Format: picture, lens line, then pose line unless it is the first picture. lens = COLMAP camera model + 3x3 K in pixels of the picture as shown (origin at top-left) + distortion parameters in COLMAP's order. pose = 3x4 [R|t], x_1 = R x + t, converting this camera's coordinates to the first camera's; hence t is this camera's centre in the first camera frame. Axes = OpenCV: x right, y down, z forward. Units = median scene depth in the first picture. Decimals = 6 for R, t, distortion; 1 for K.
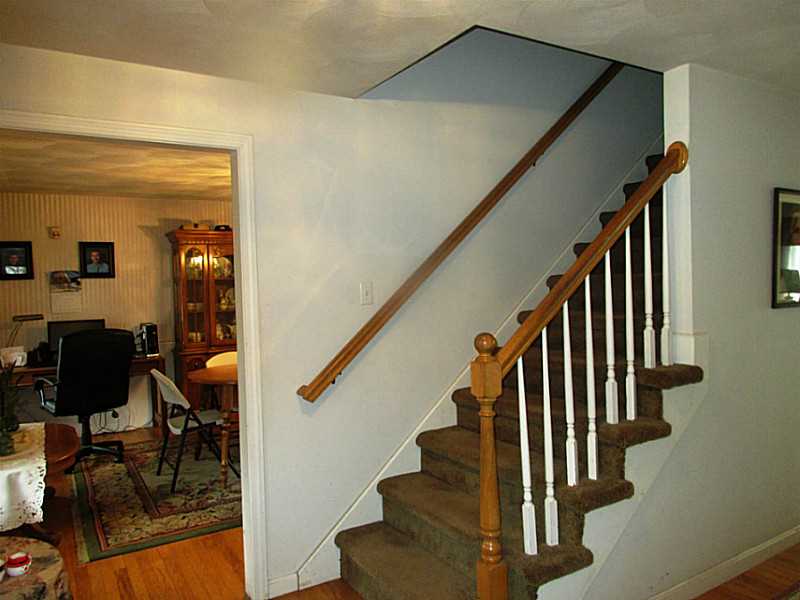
lens RADIAL K [[597.9, 0, 399.0], [0, 597.9, 298.3], [0, 0, 1]] dist [0.005482, 0.003249]
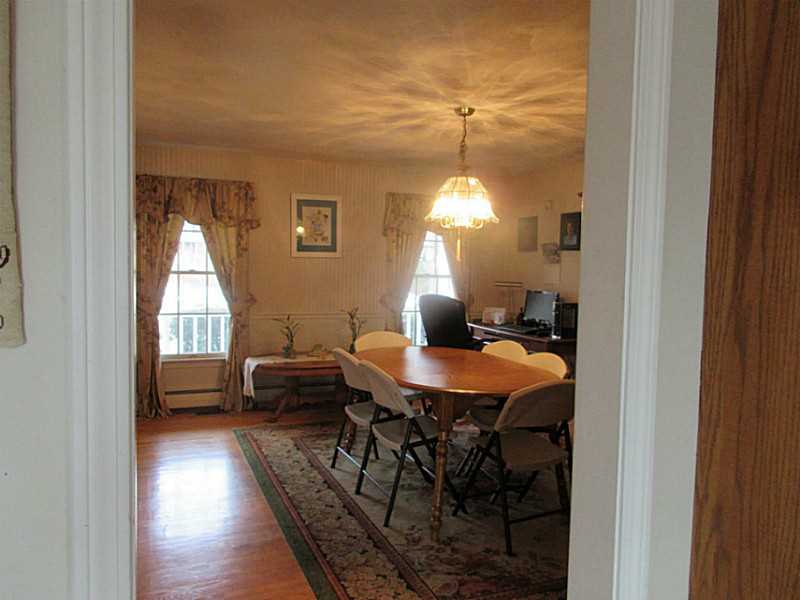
lens RADIAL K [[597.9, 0, 398.7], [0, 597.9, 300.0], [0, 0, 1]] dist [0.005482, 0.003249]
pose [[-0.163118, 0.083883, -0.983034, 0.496625], [-0.039207, 0.995041, 0.091414, -0.032013], [0.985827, 0.053453, -0.159021, 0.895325]]
